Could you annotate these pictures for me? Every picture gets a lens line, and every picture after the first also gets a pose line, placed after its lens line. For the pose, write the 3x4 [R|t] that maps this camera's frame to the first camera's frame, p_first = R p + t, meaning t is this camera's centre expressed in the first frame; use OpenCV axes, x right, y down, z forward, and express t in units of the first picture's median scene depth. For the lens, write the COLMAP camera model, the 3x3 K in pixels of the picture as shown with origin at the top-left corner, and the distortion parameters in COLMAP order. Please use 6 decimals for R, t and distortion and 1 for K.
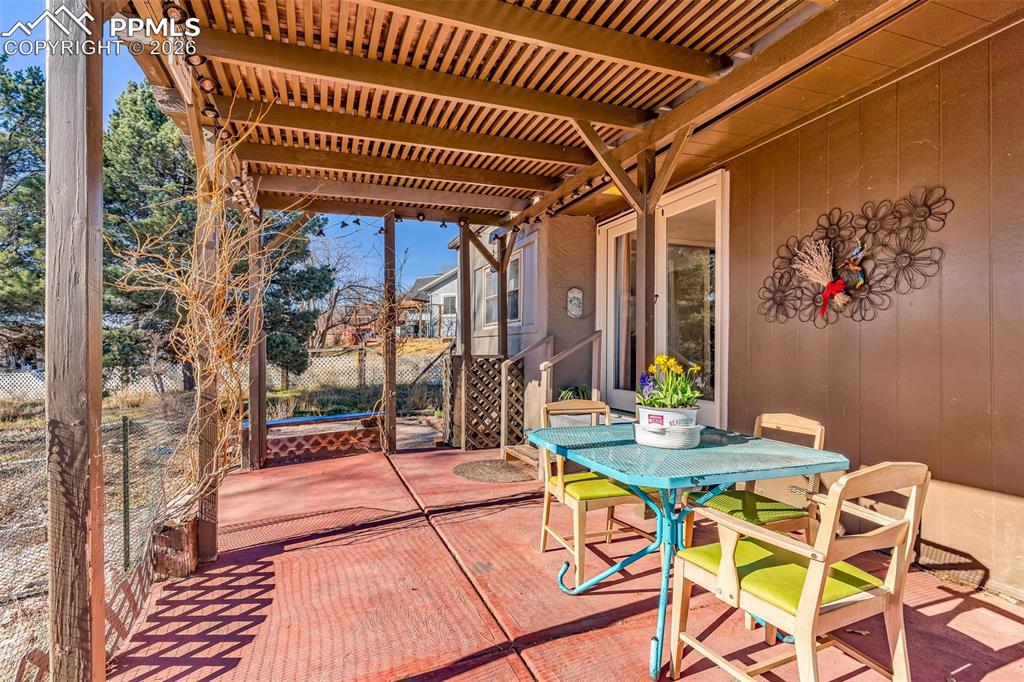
lens RADIAL K [[511.0, 0, 504.4], [0, 511.0, 344.4], [0, 0, 1]] dist [0.001991, -0.001481]
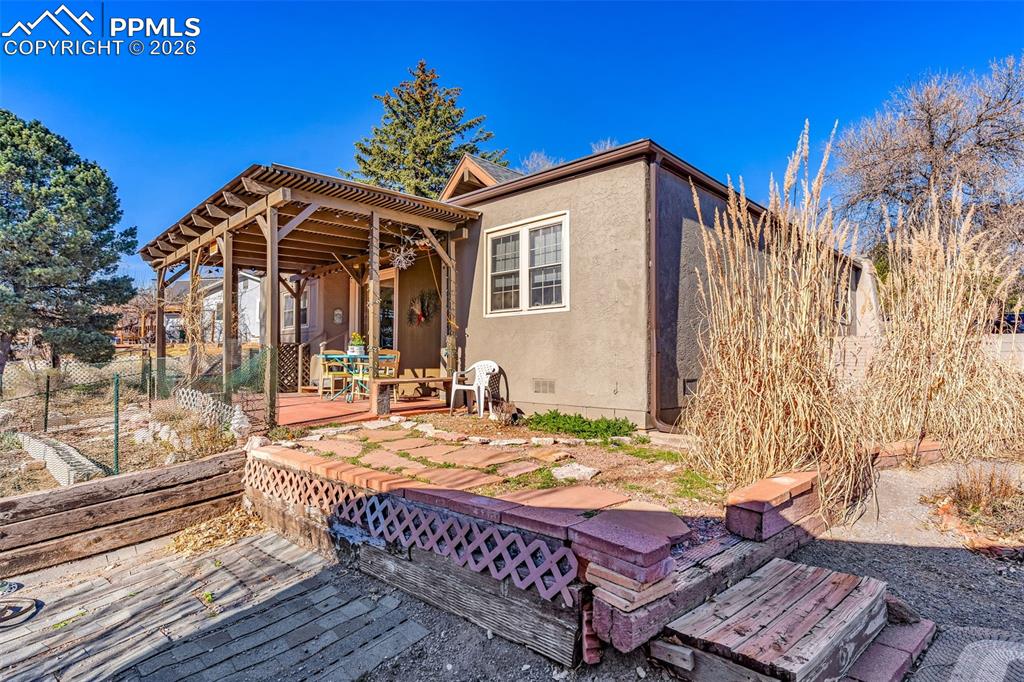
lens RADIAL K [[511.0, 0, 517.6], [0, 511.0, 348.7], [0, 0, 1]] dist [0.001991, -0.001481]
pose [[0.903024, 0.003706, 0.429574, -0.084811], [0.001192, 0.999937, -0.011131, 0.066831], [-0.429589, 0.010563, 0.902963, -1.082876]]
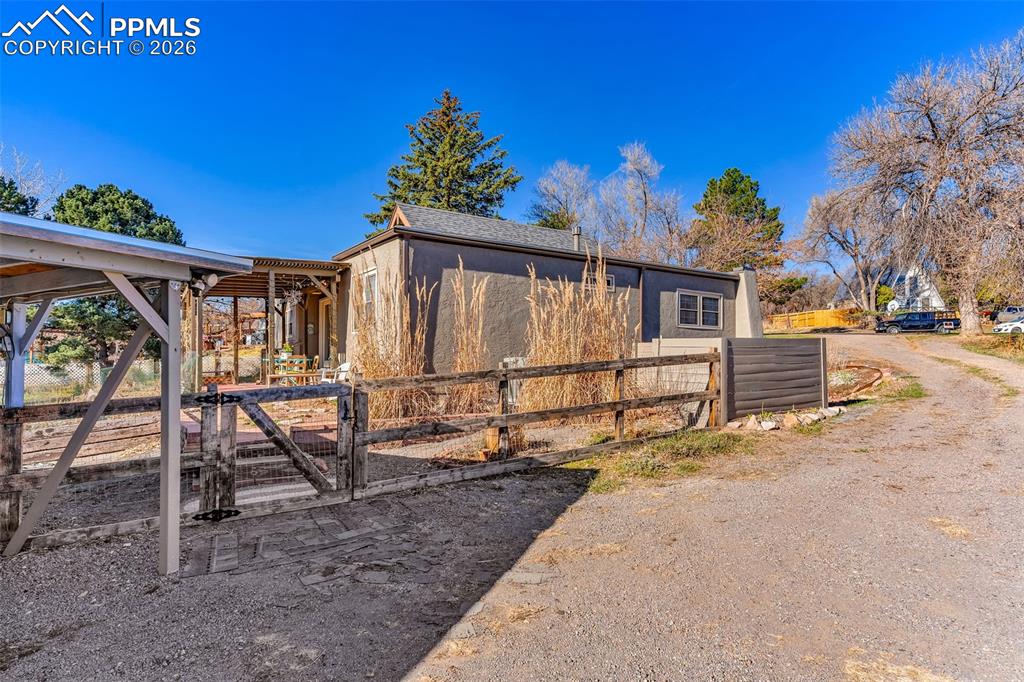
lens RADIAL K [[534.4, 0, 511.6], [0, 534.4, 345.7], [0, 0, 1]] dist [0.004074, -0.000107]
pose [[0.969658, -0.002795, 0.244450, 0.462375], [0.006218, 0.999893, -0.013232, 0.048704], [-0.244387, 0.014351, 0.969572, -1.943317]]
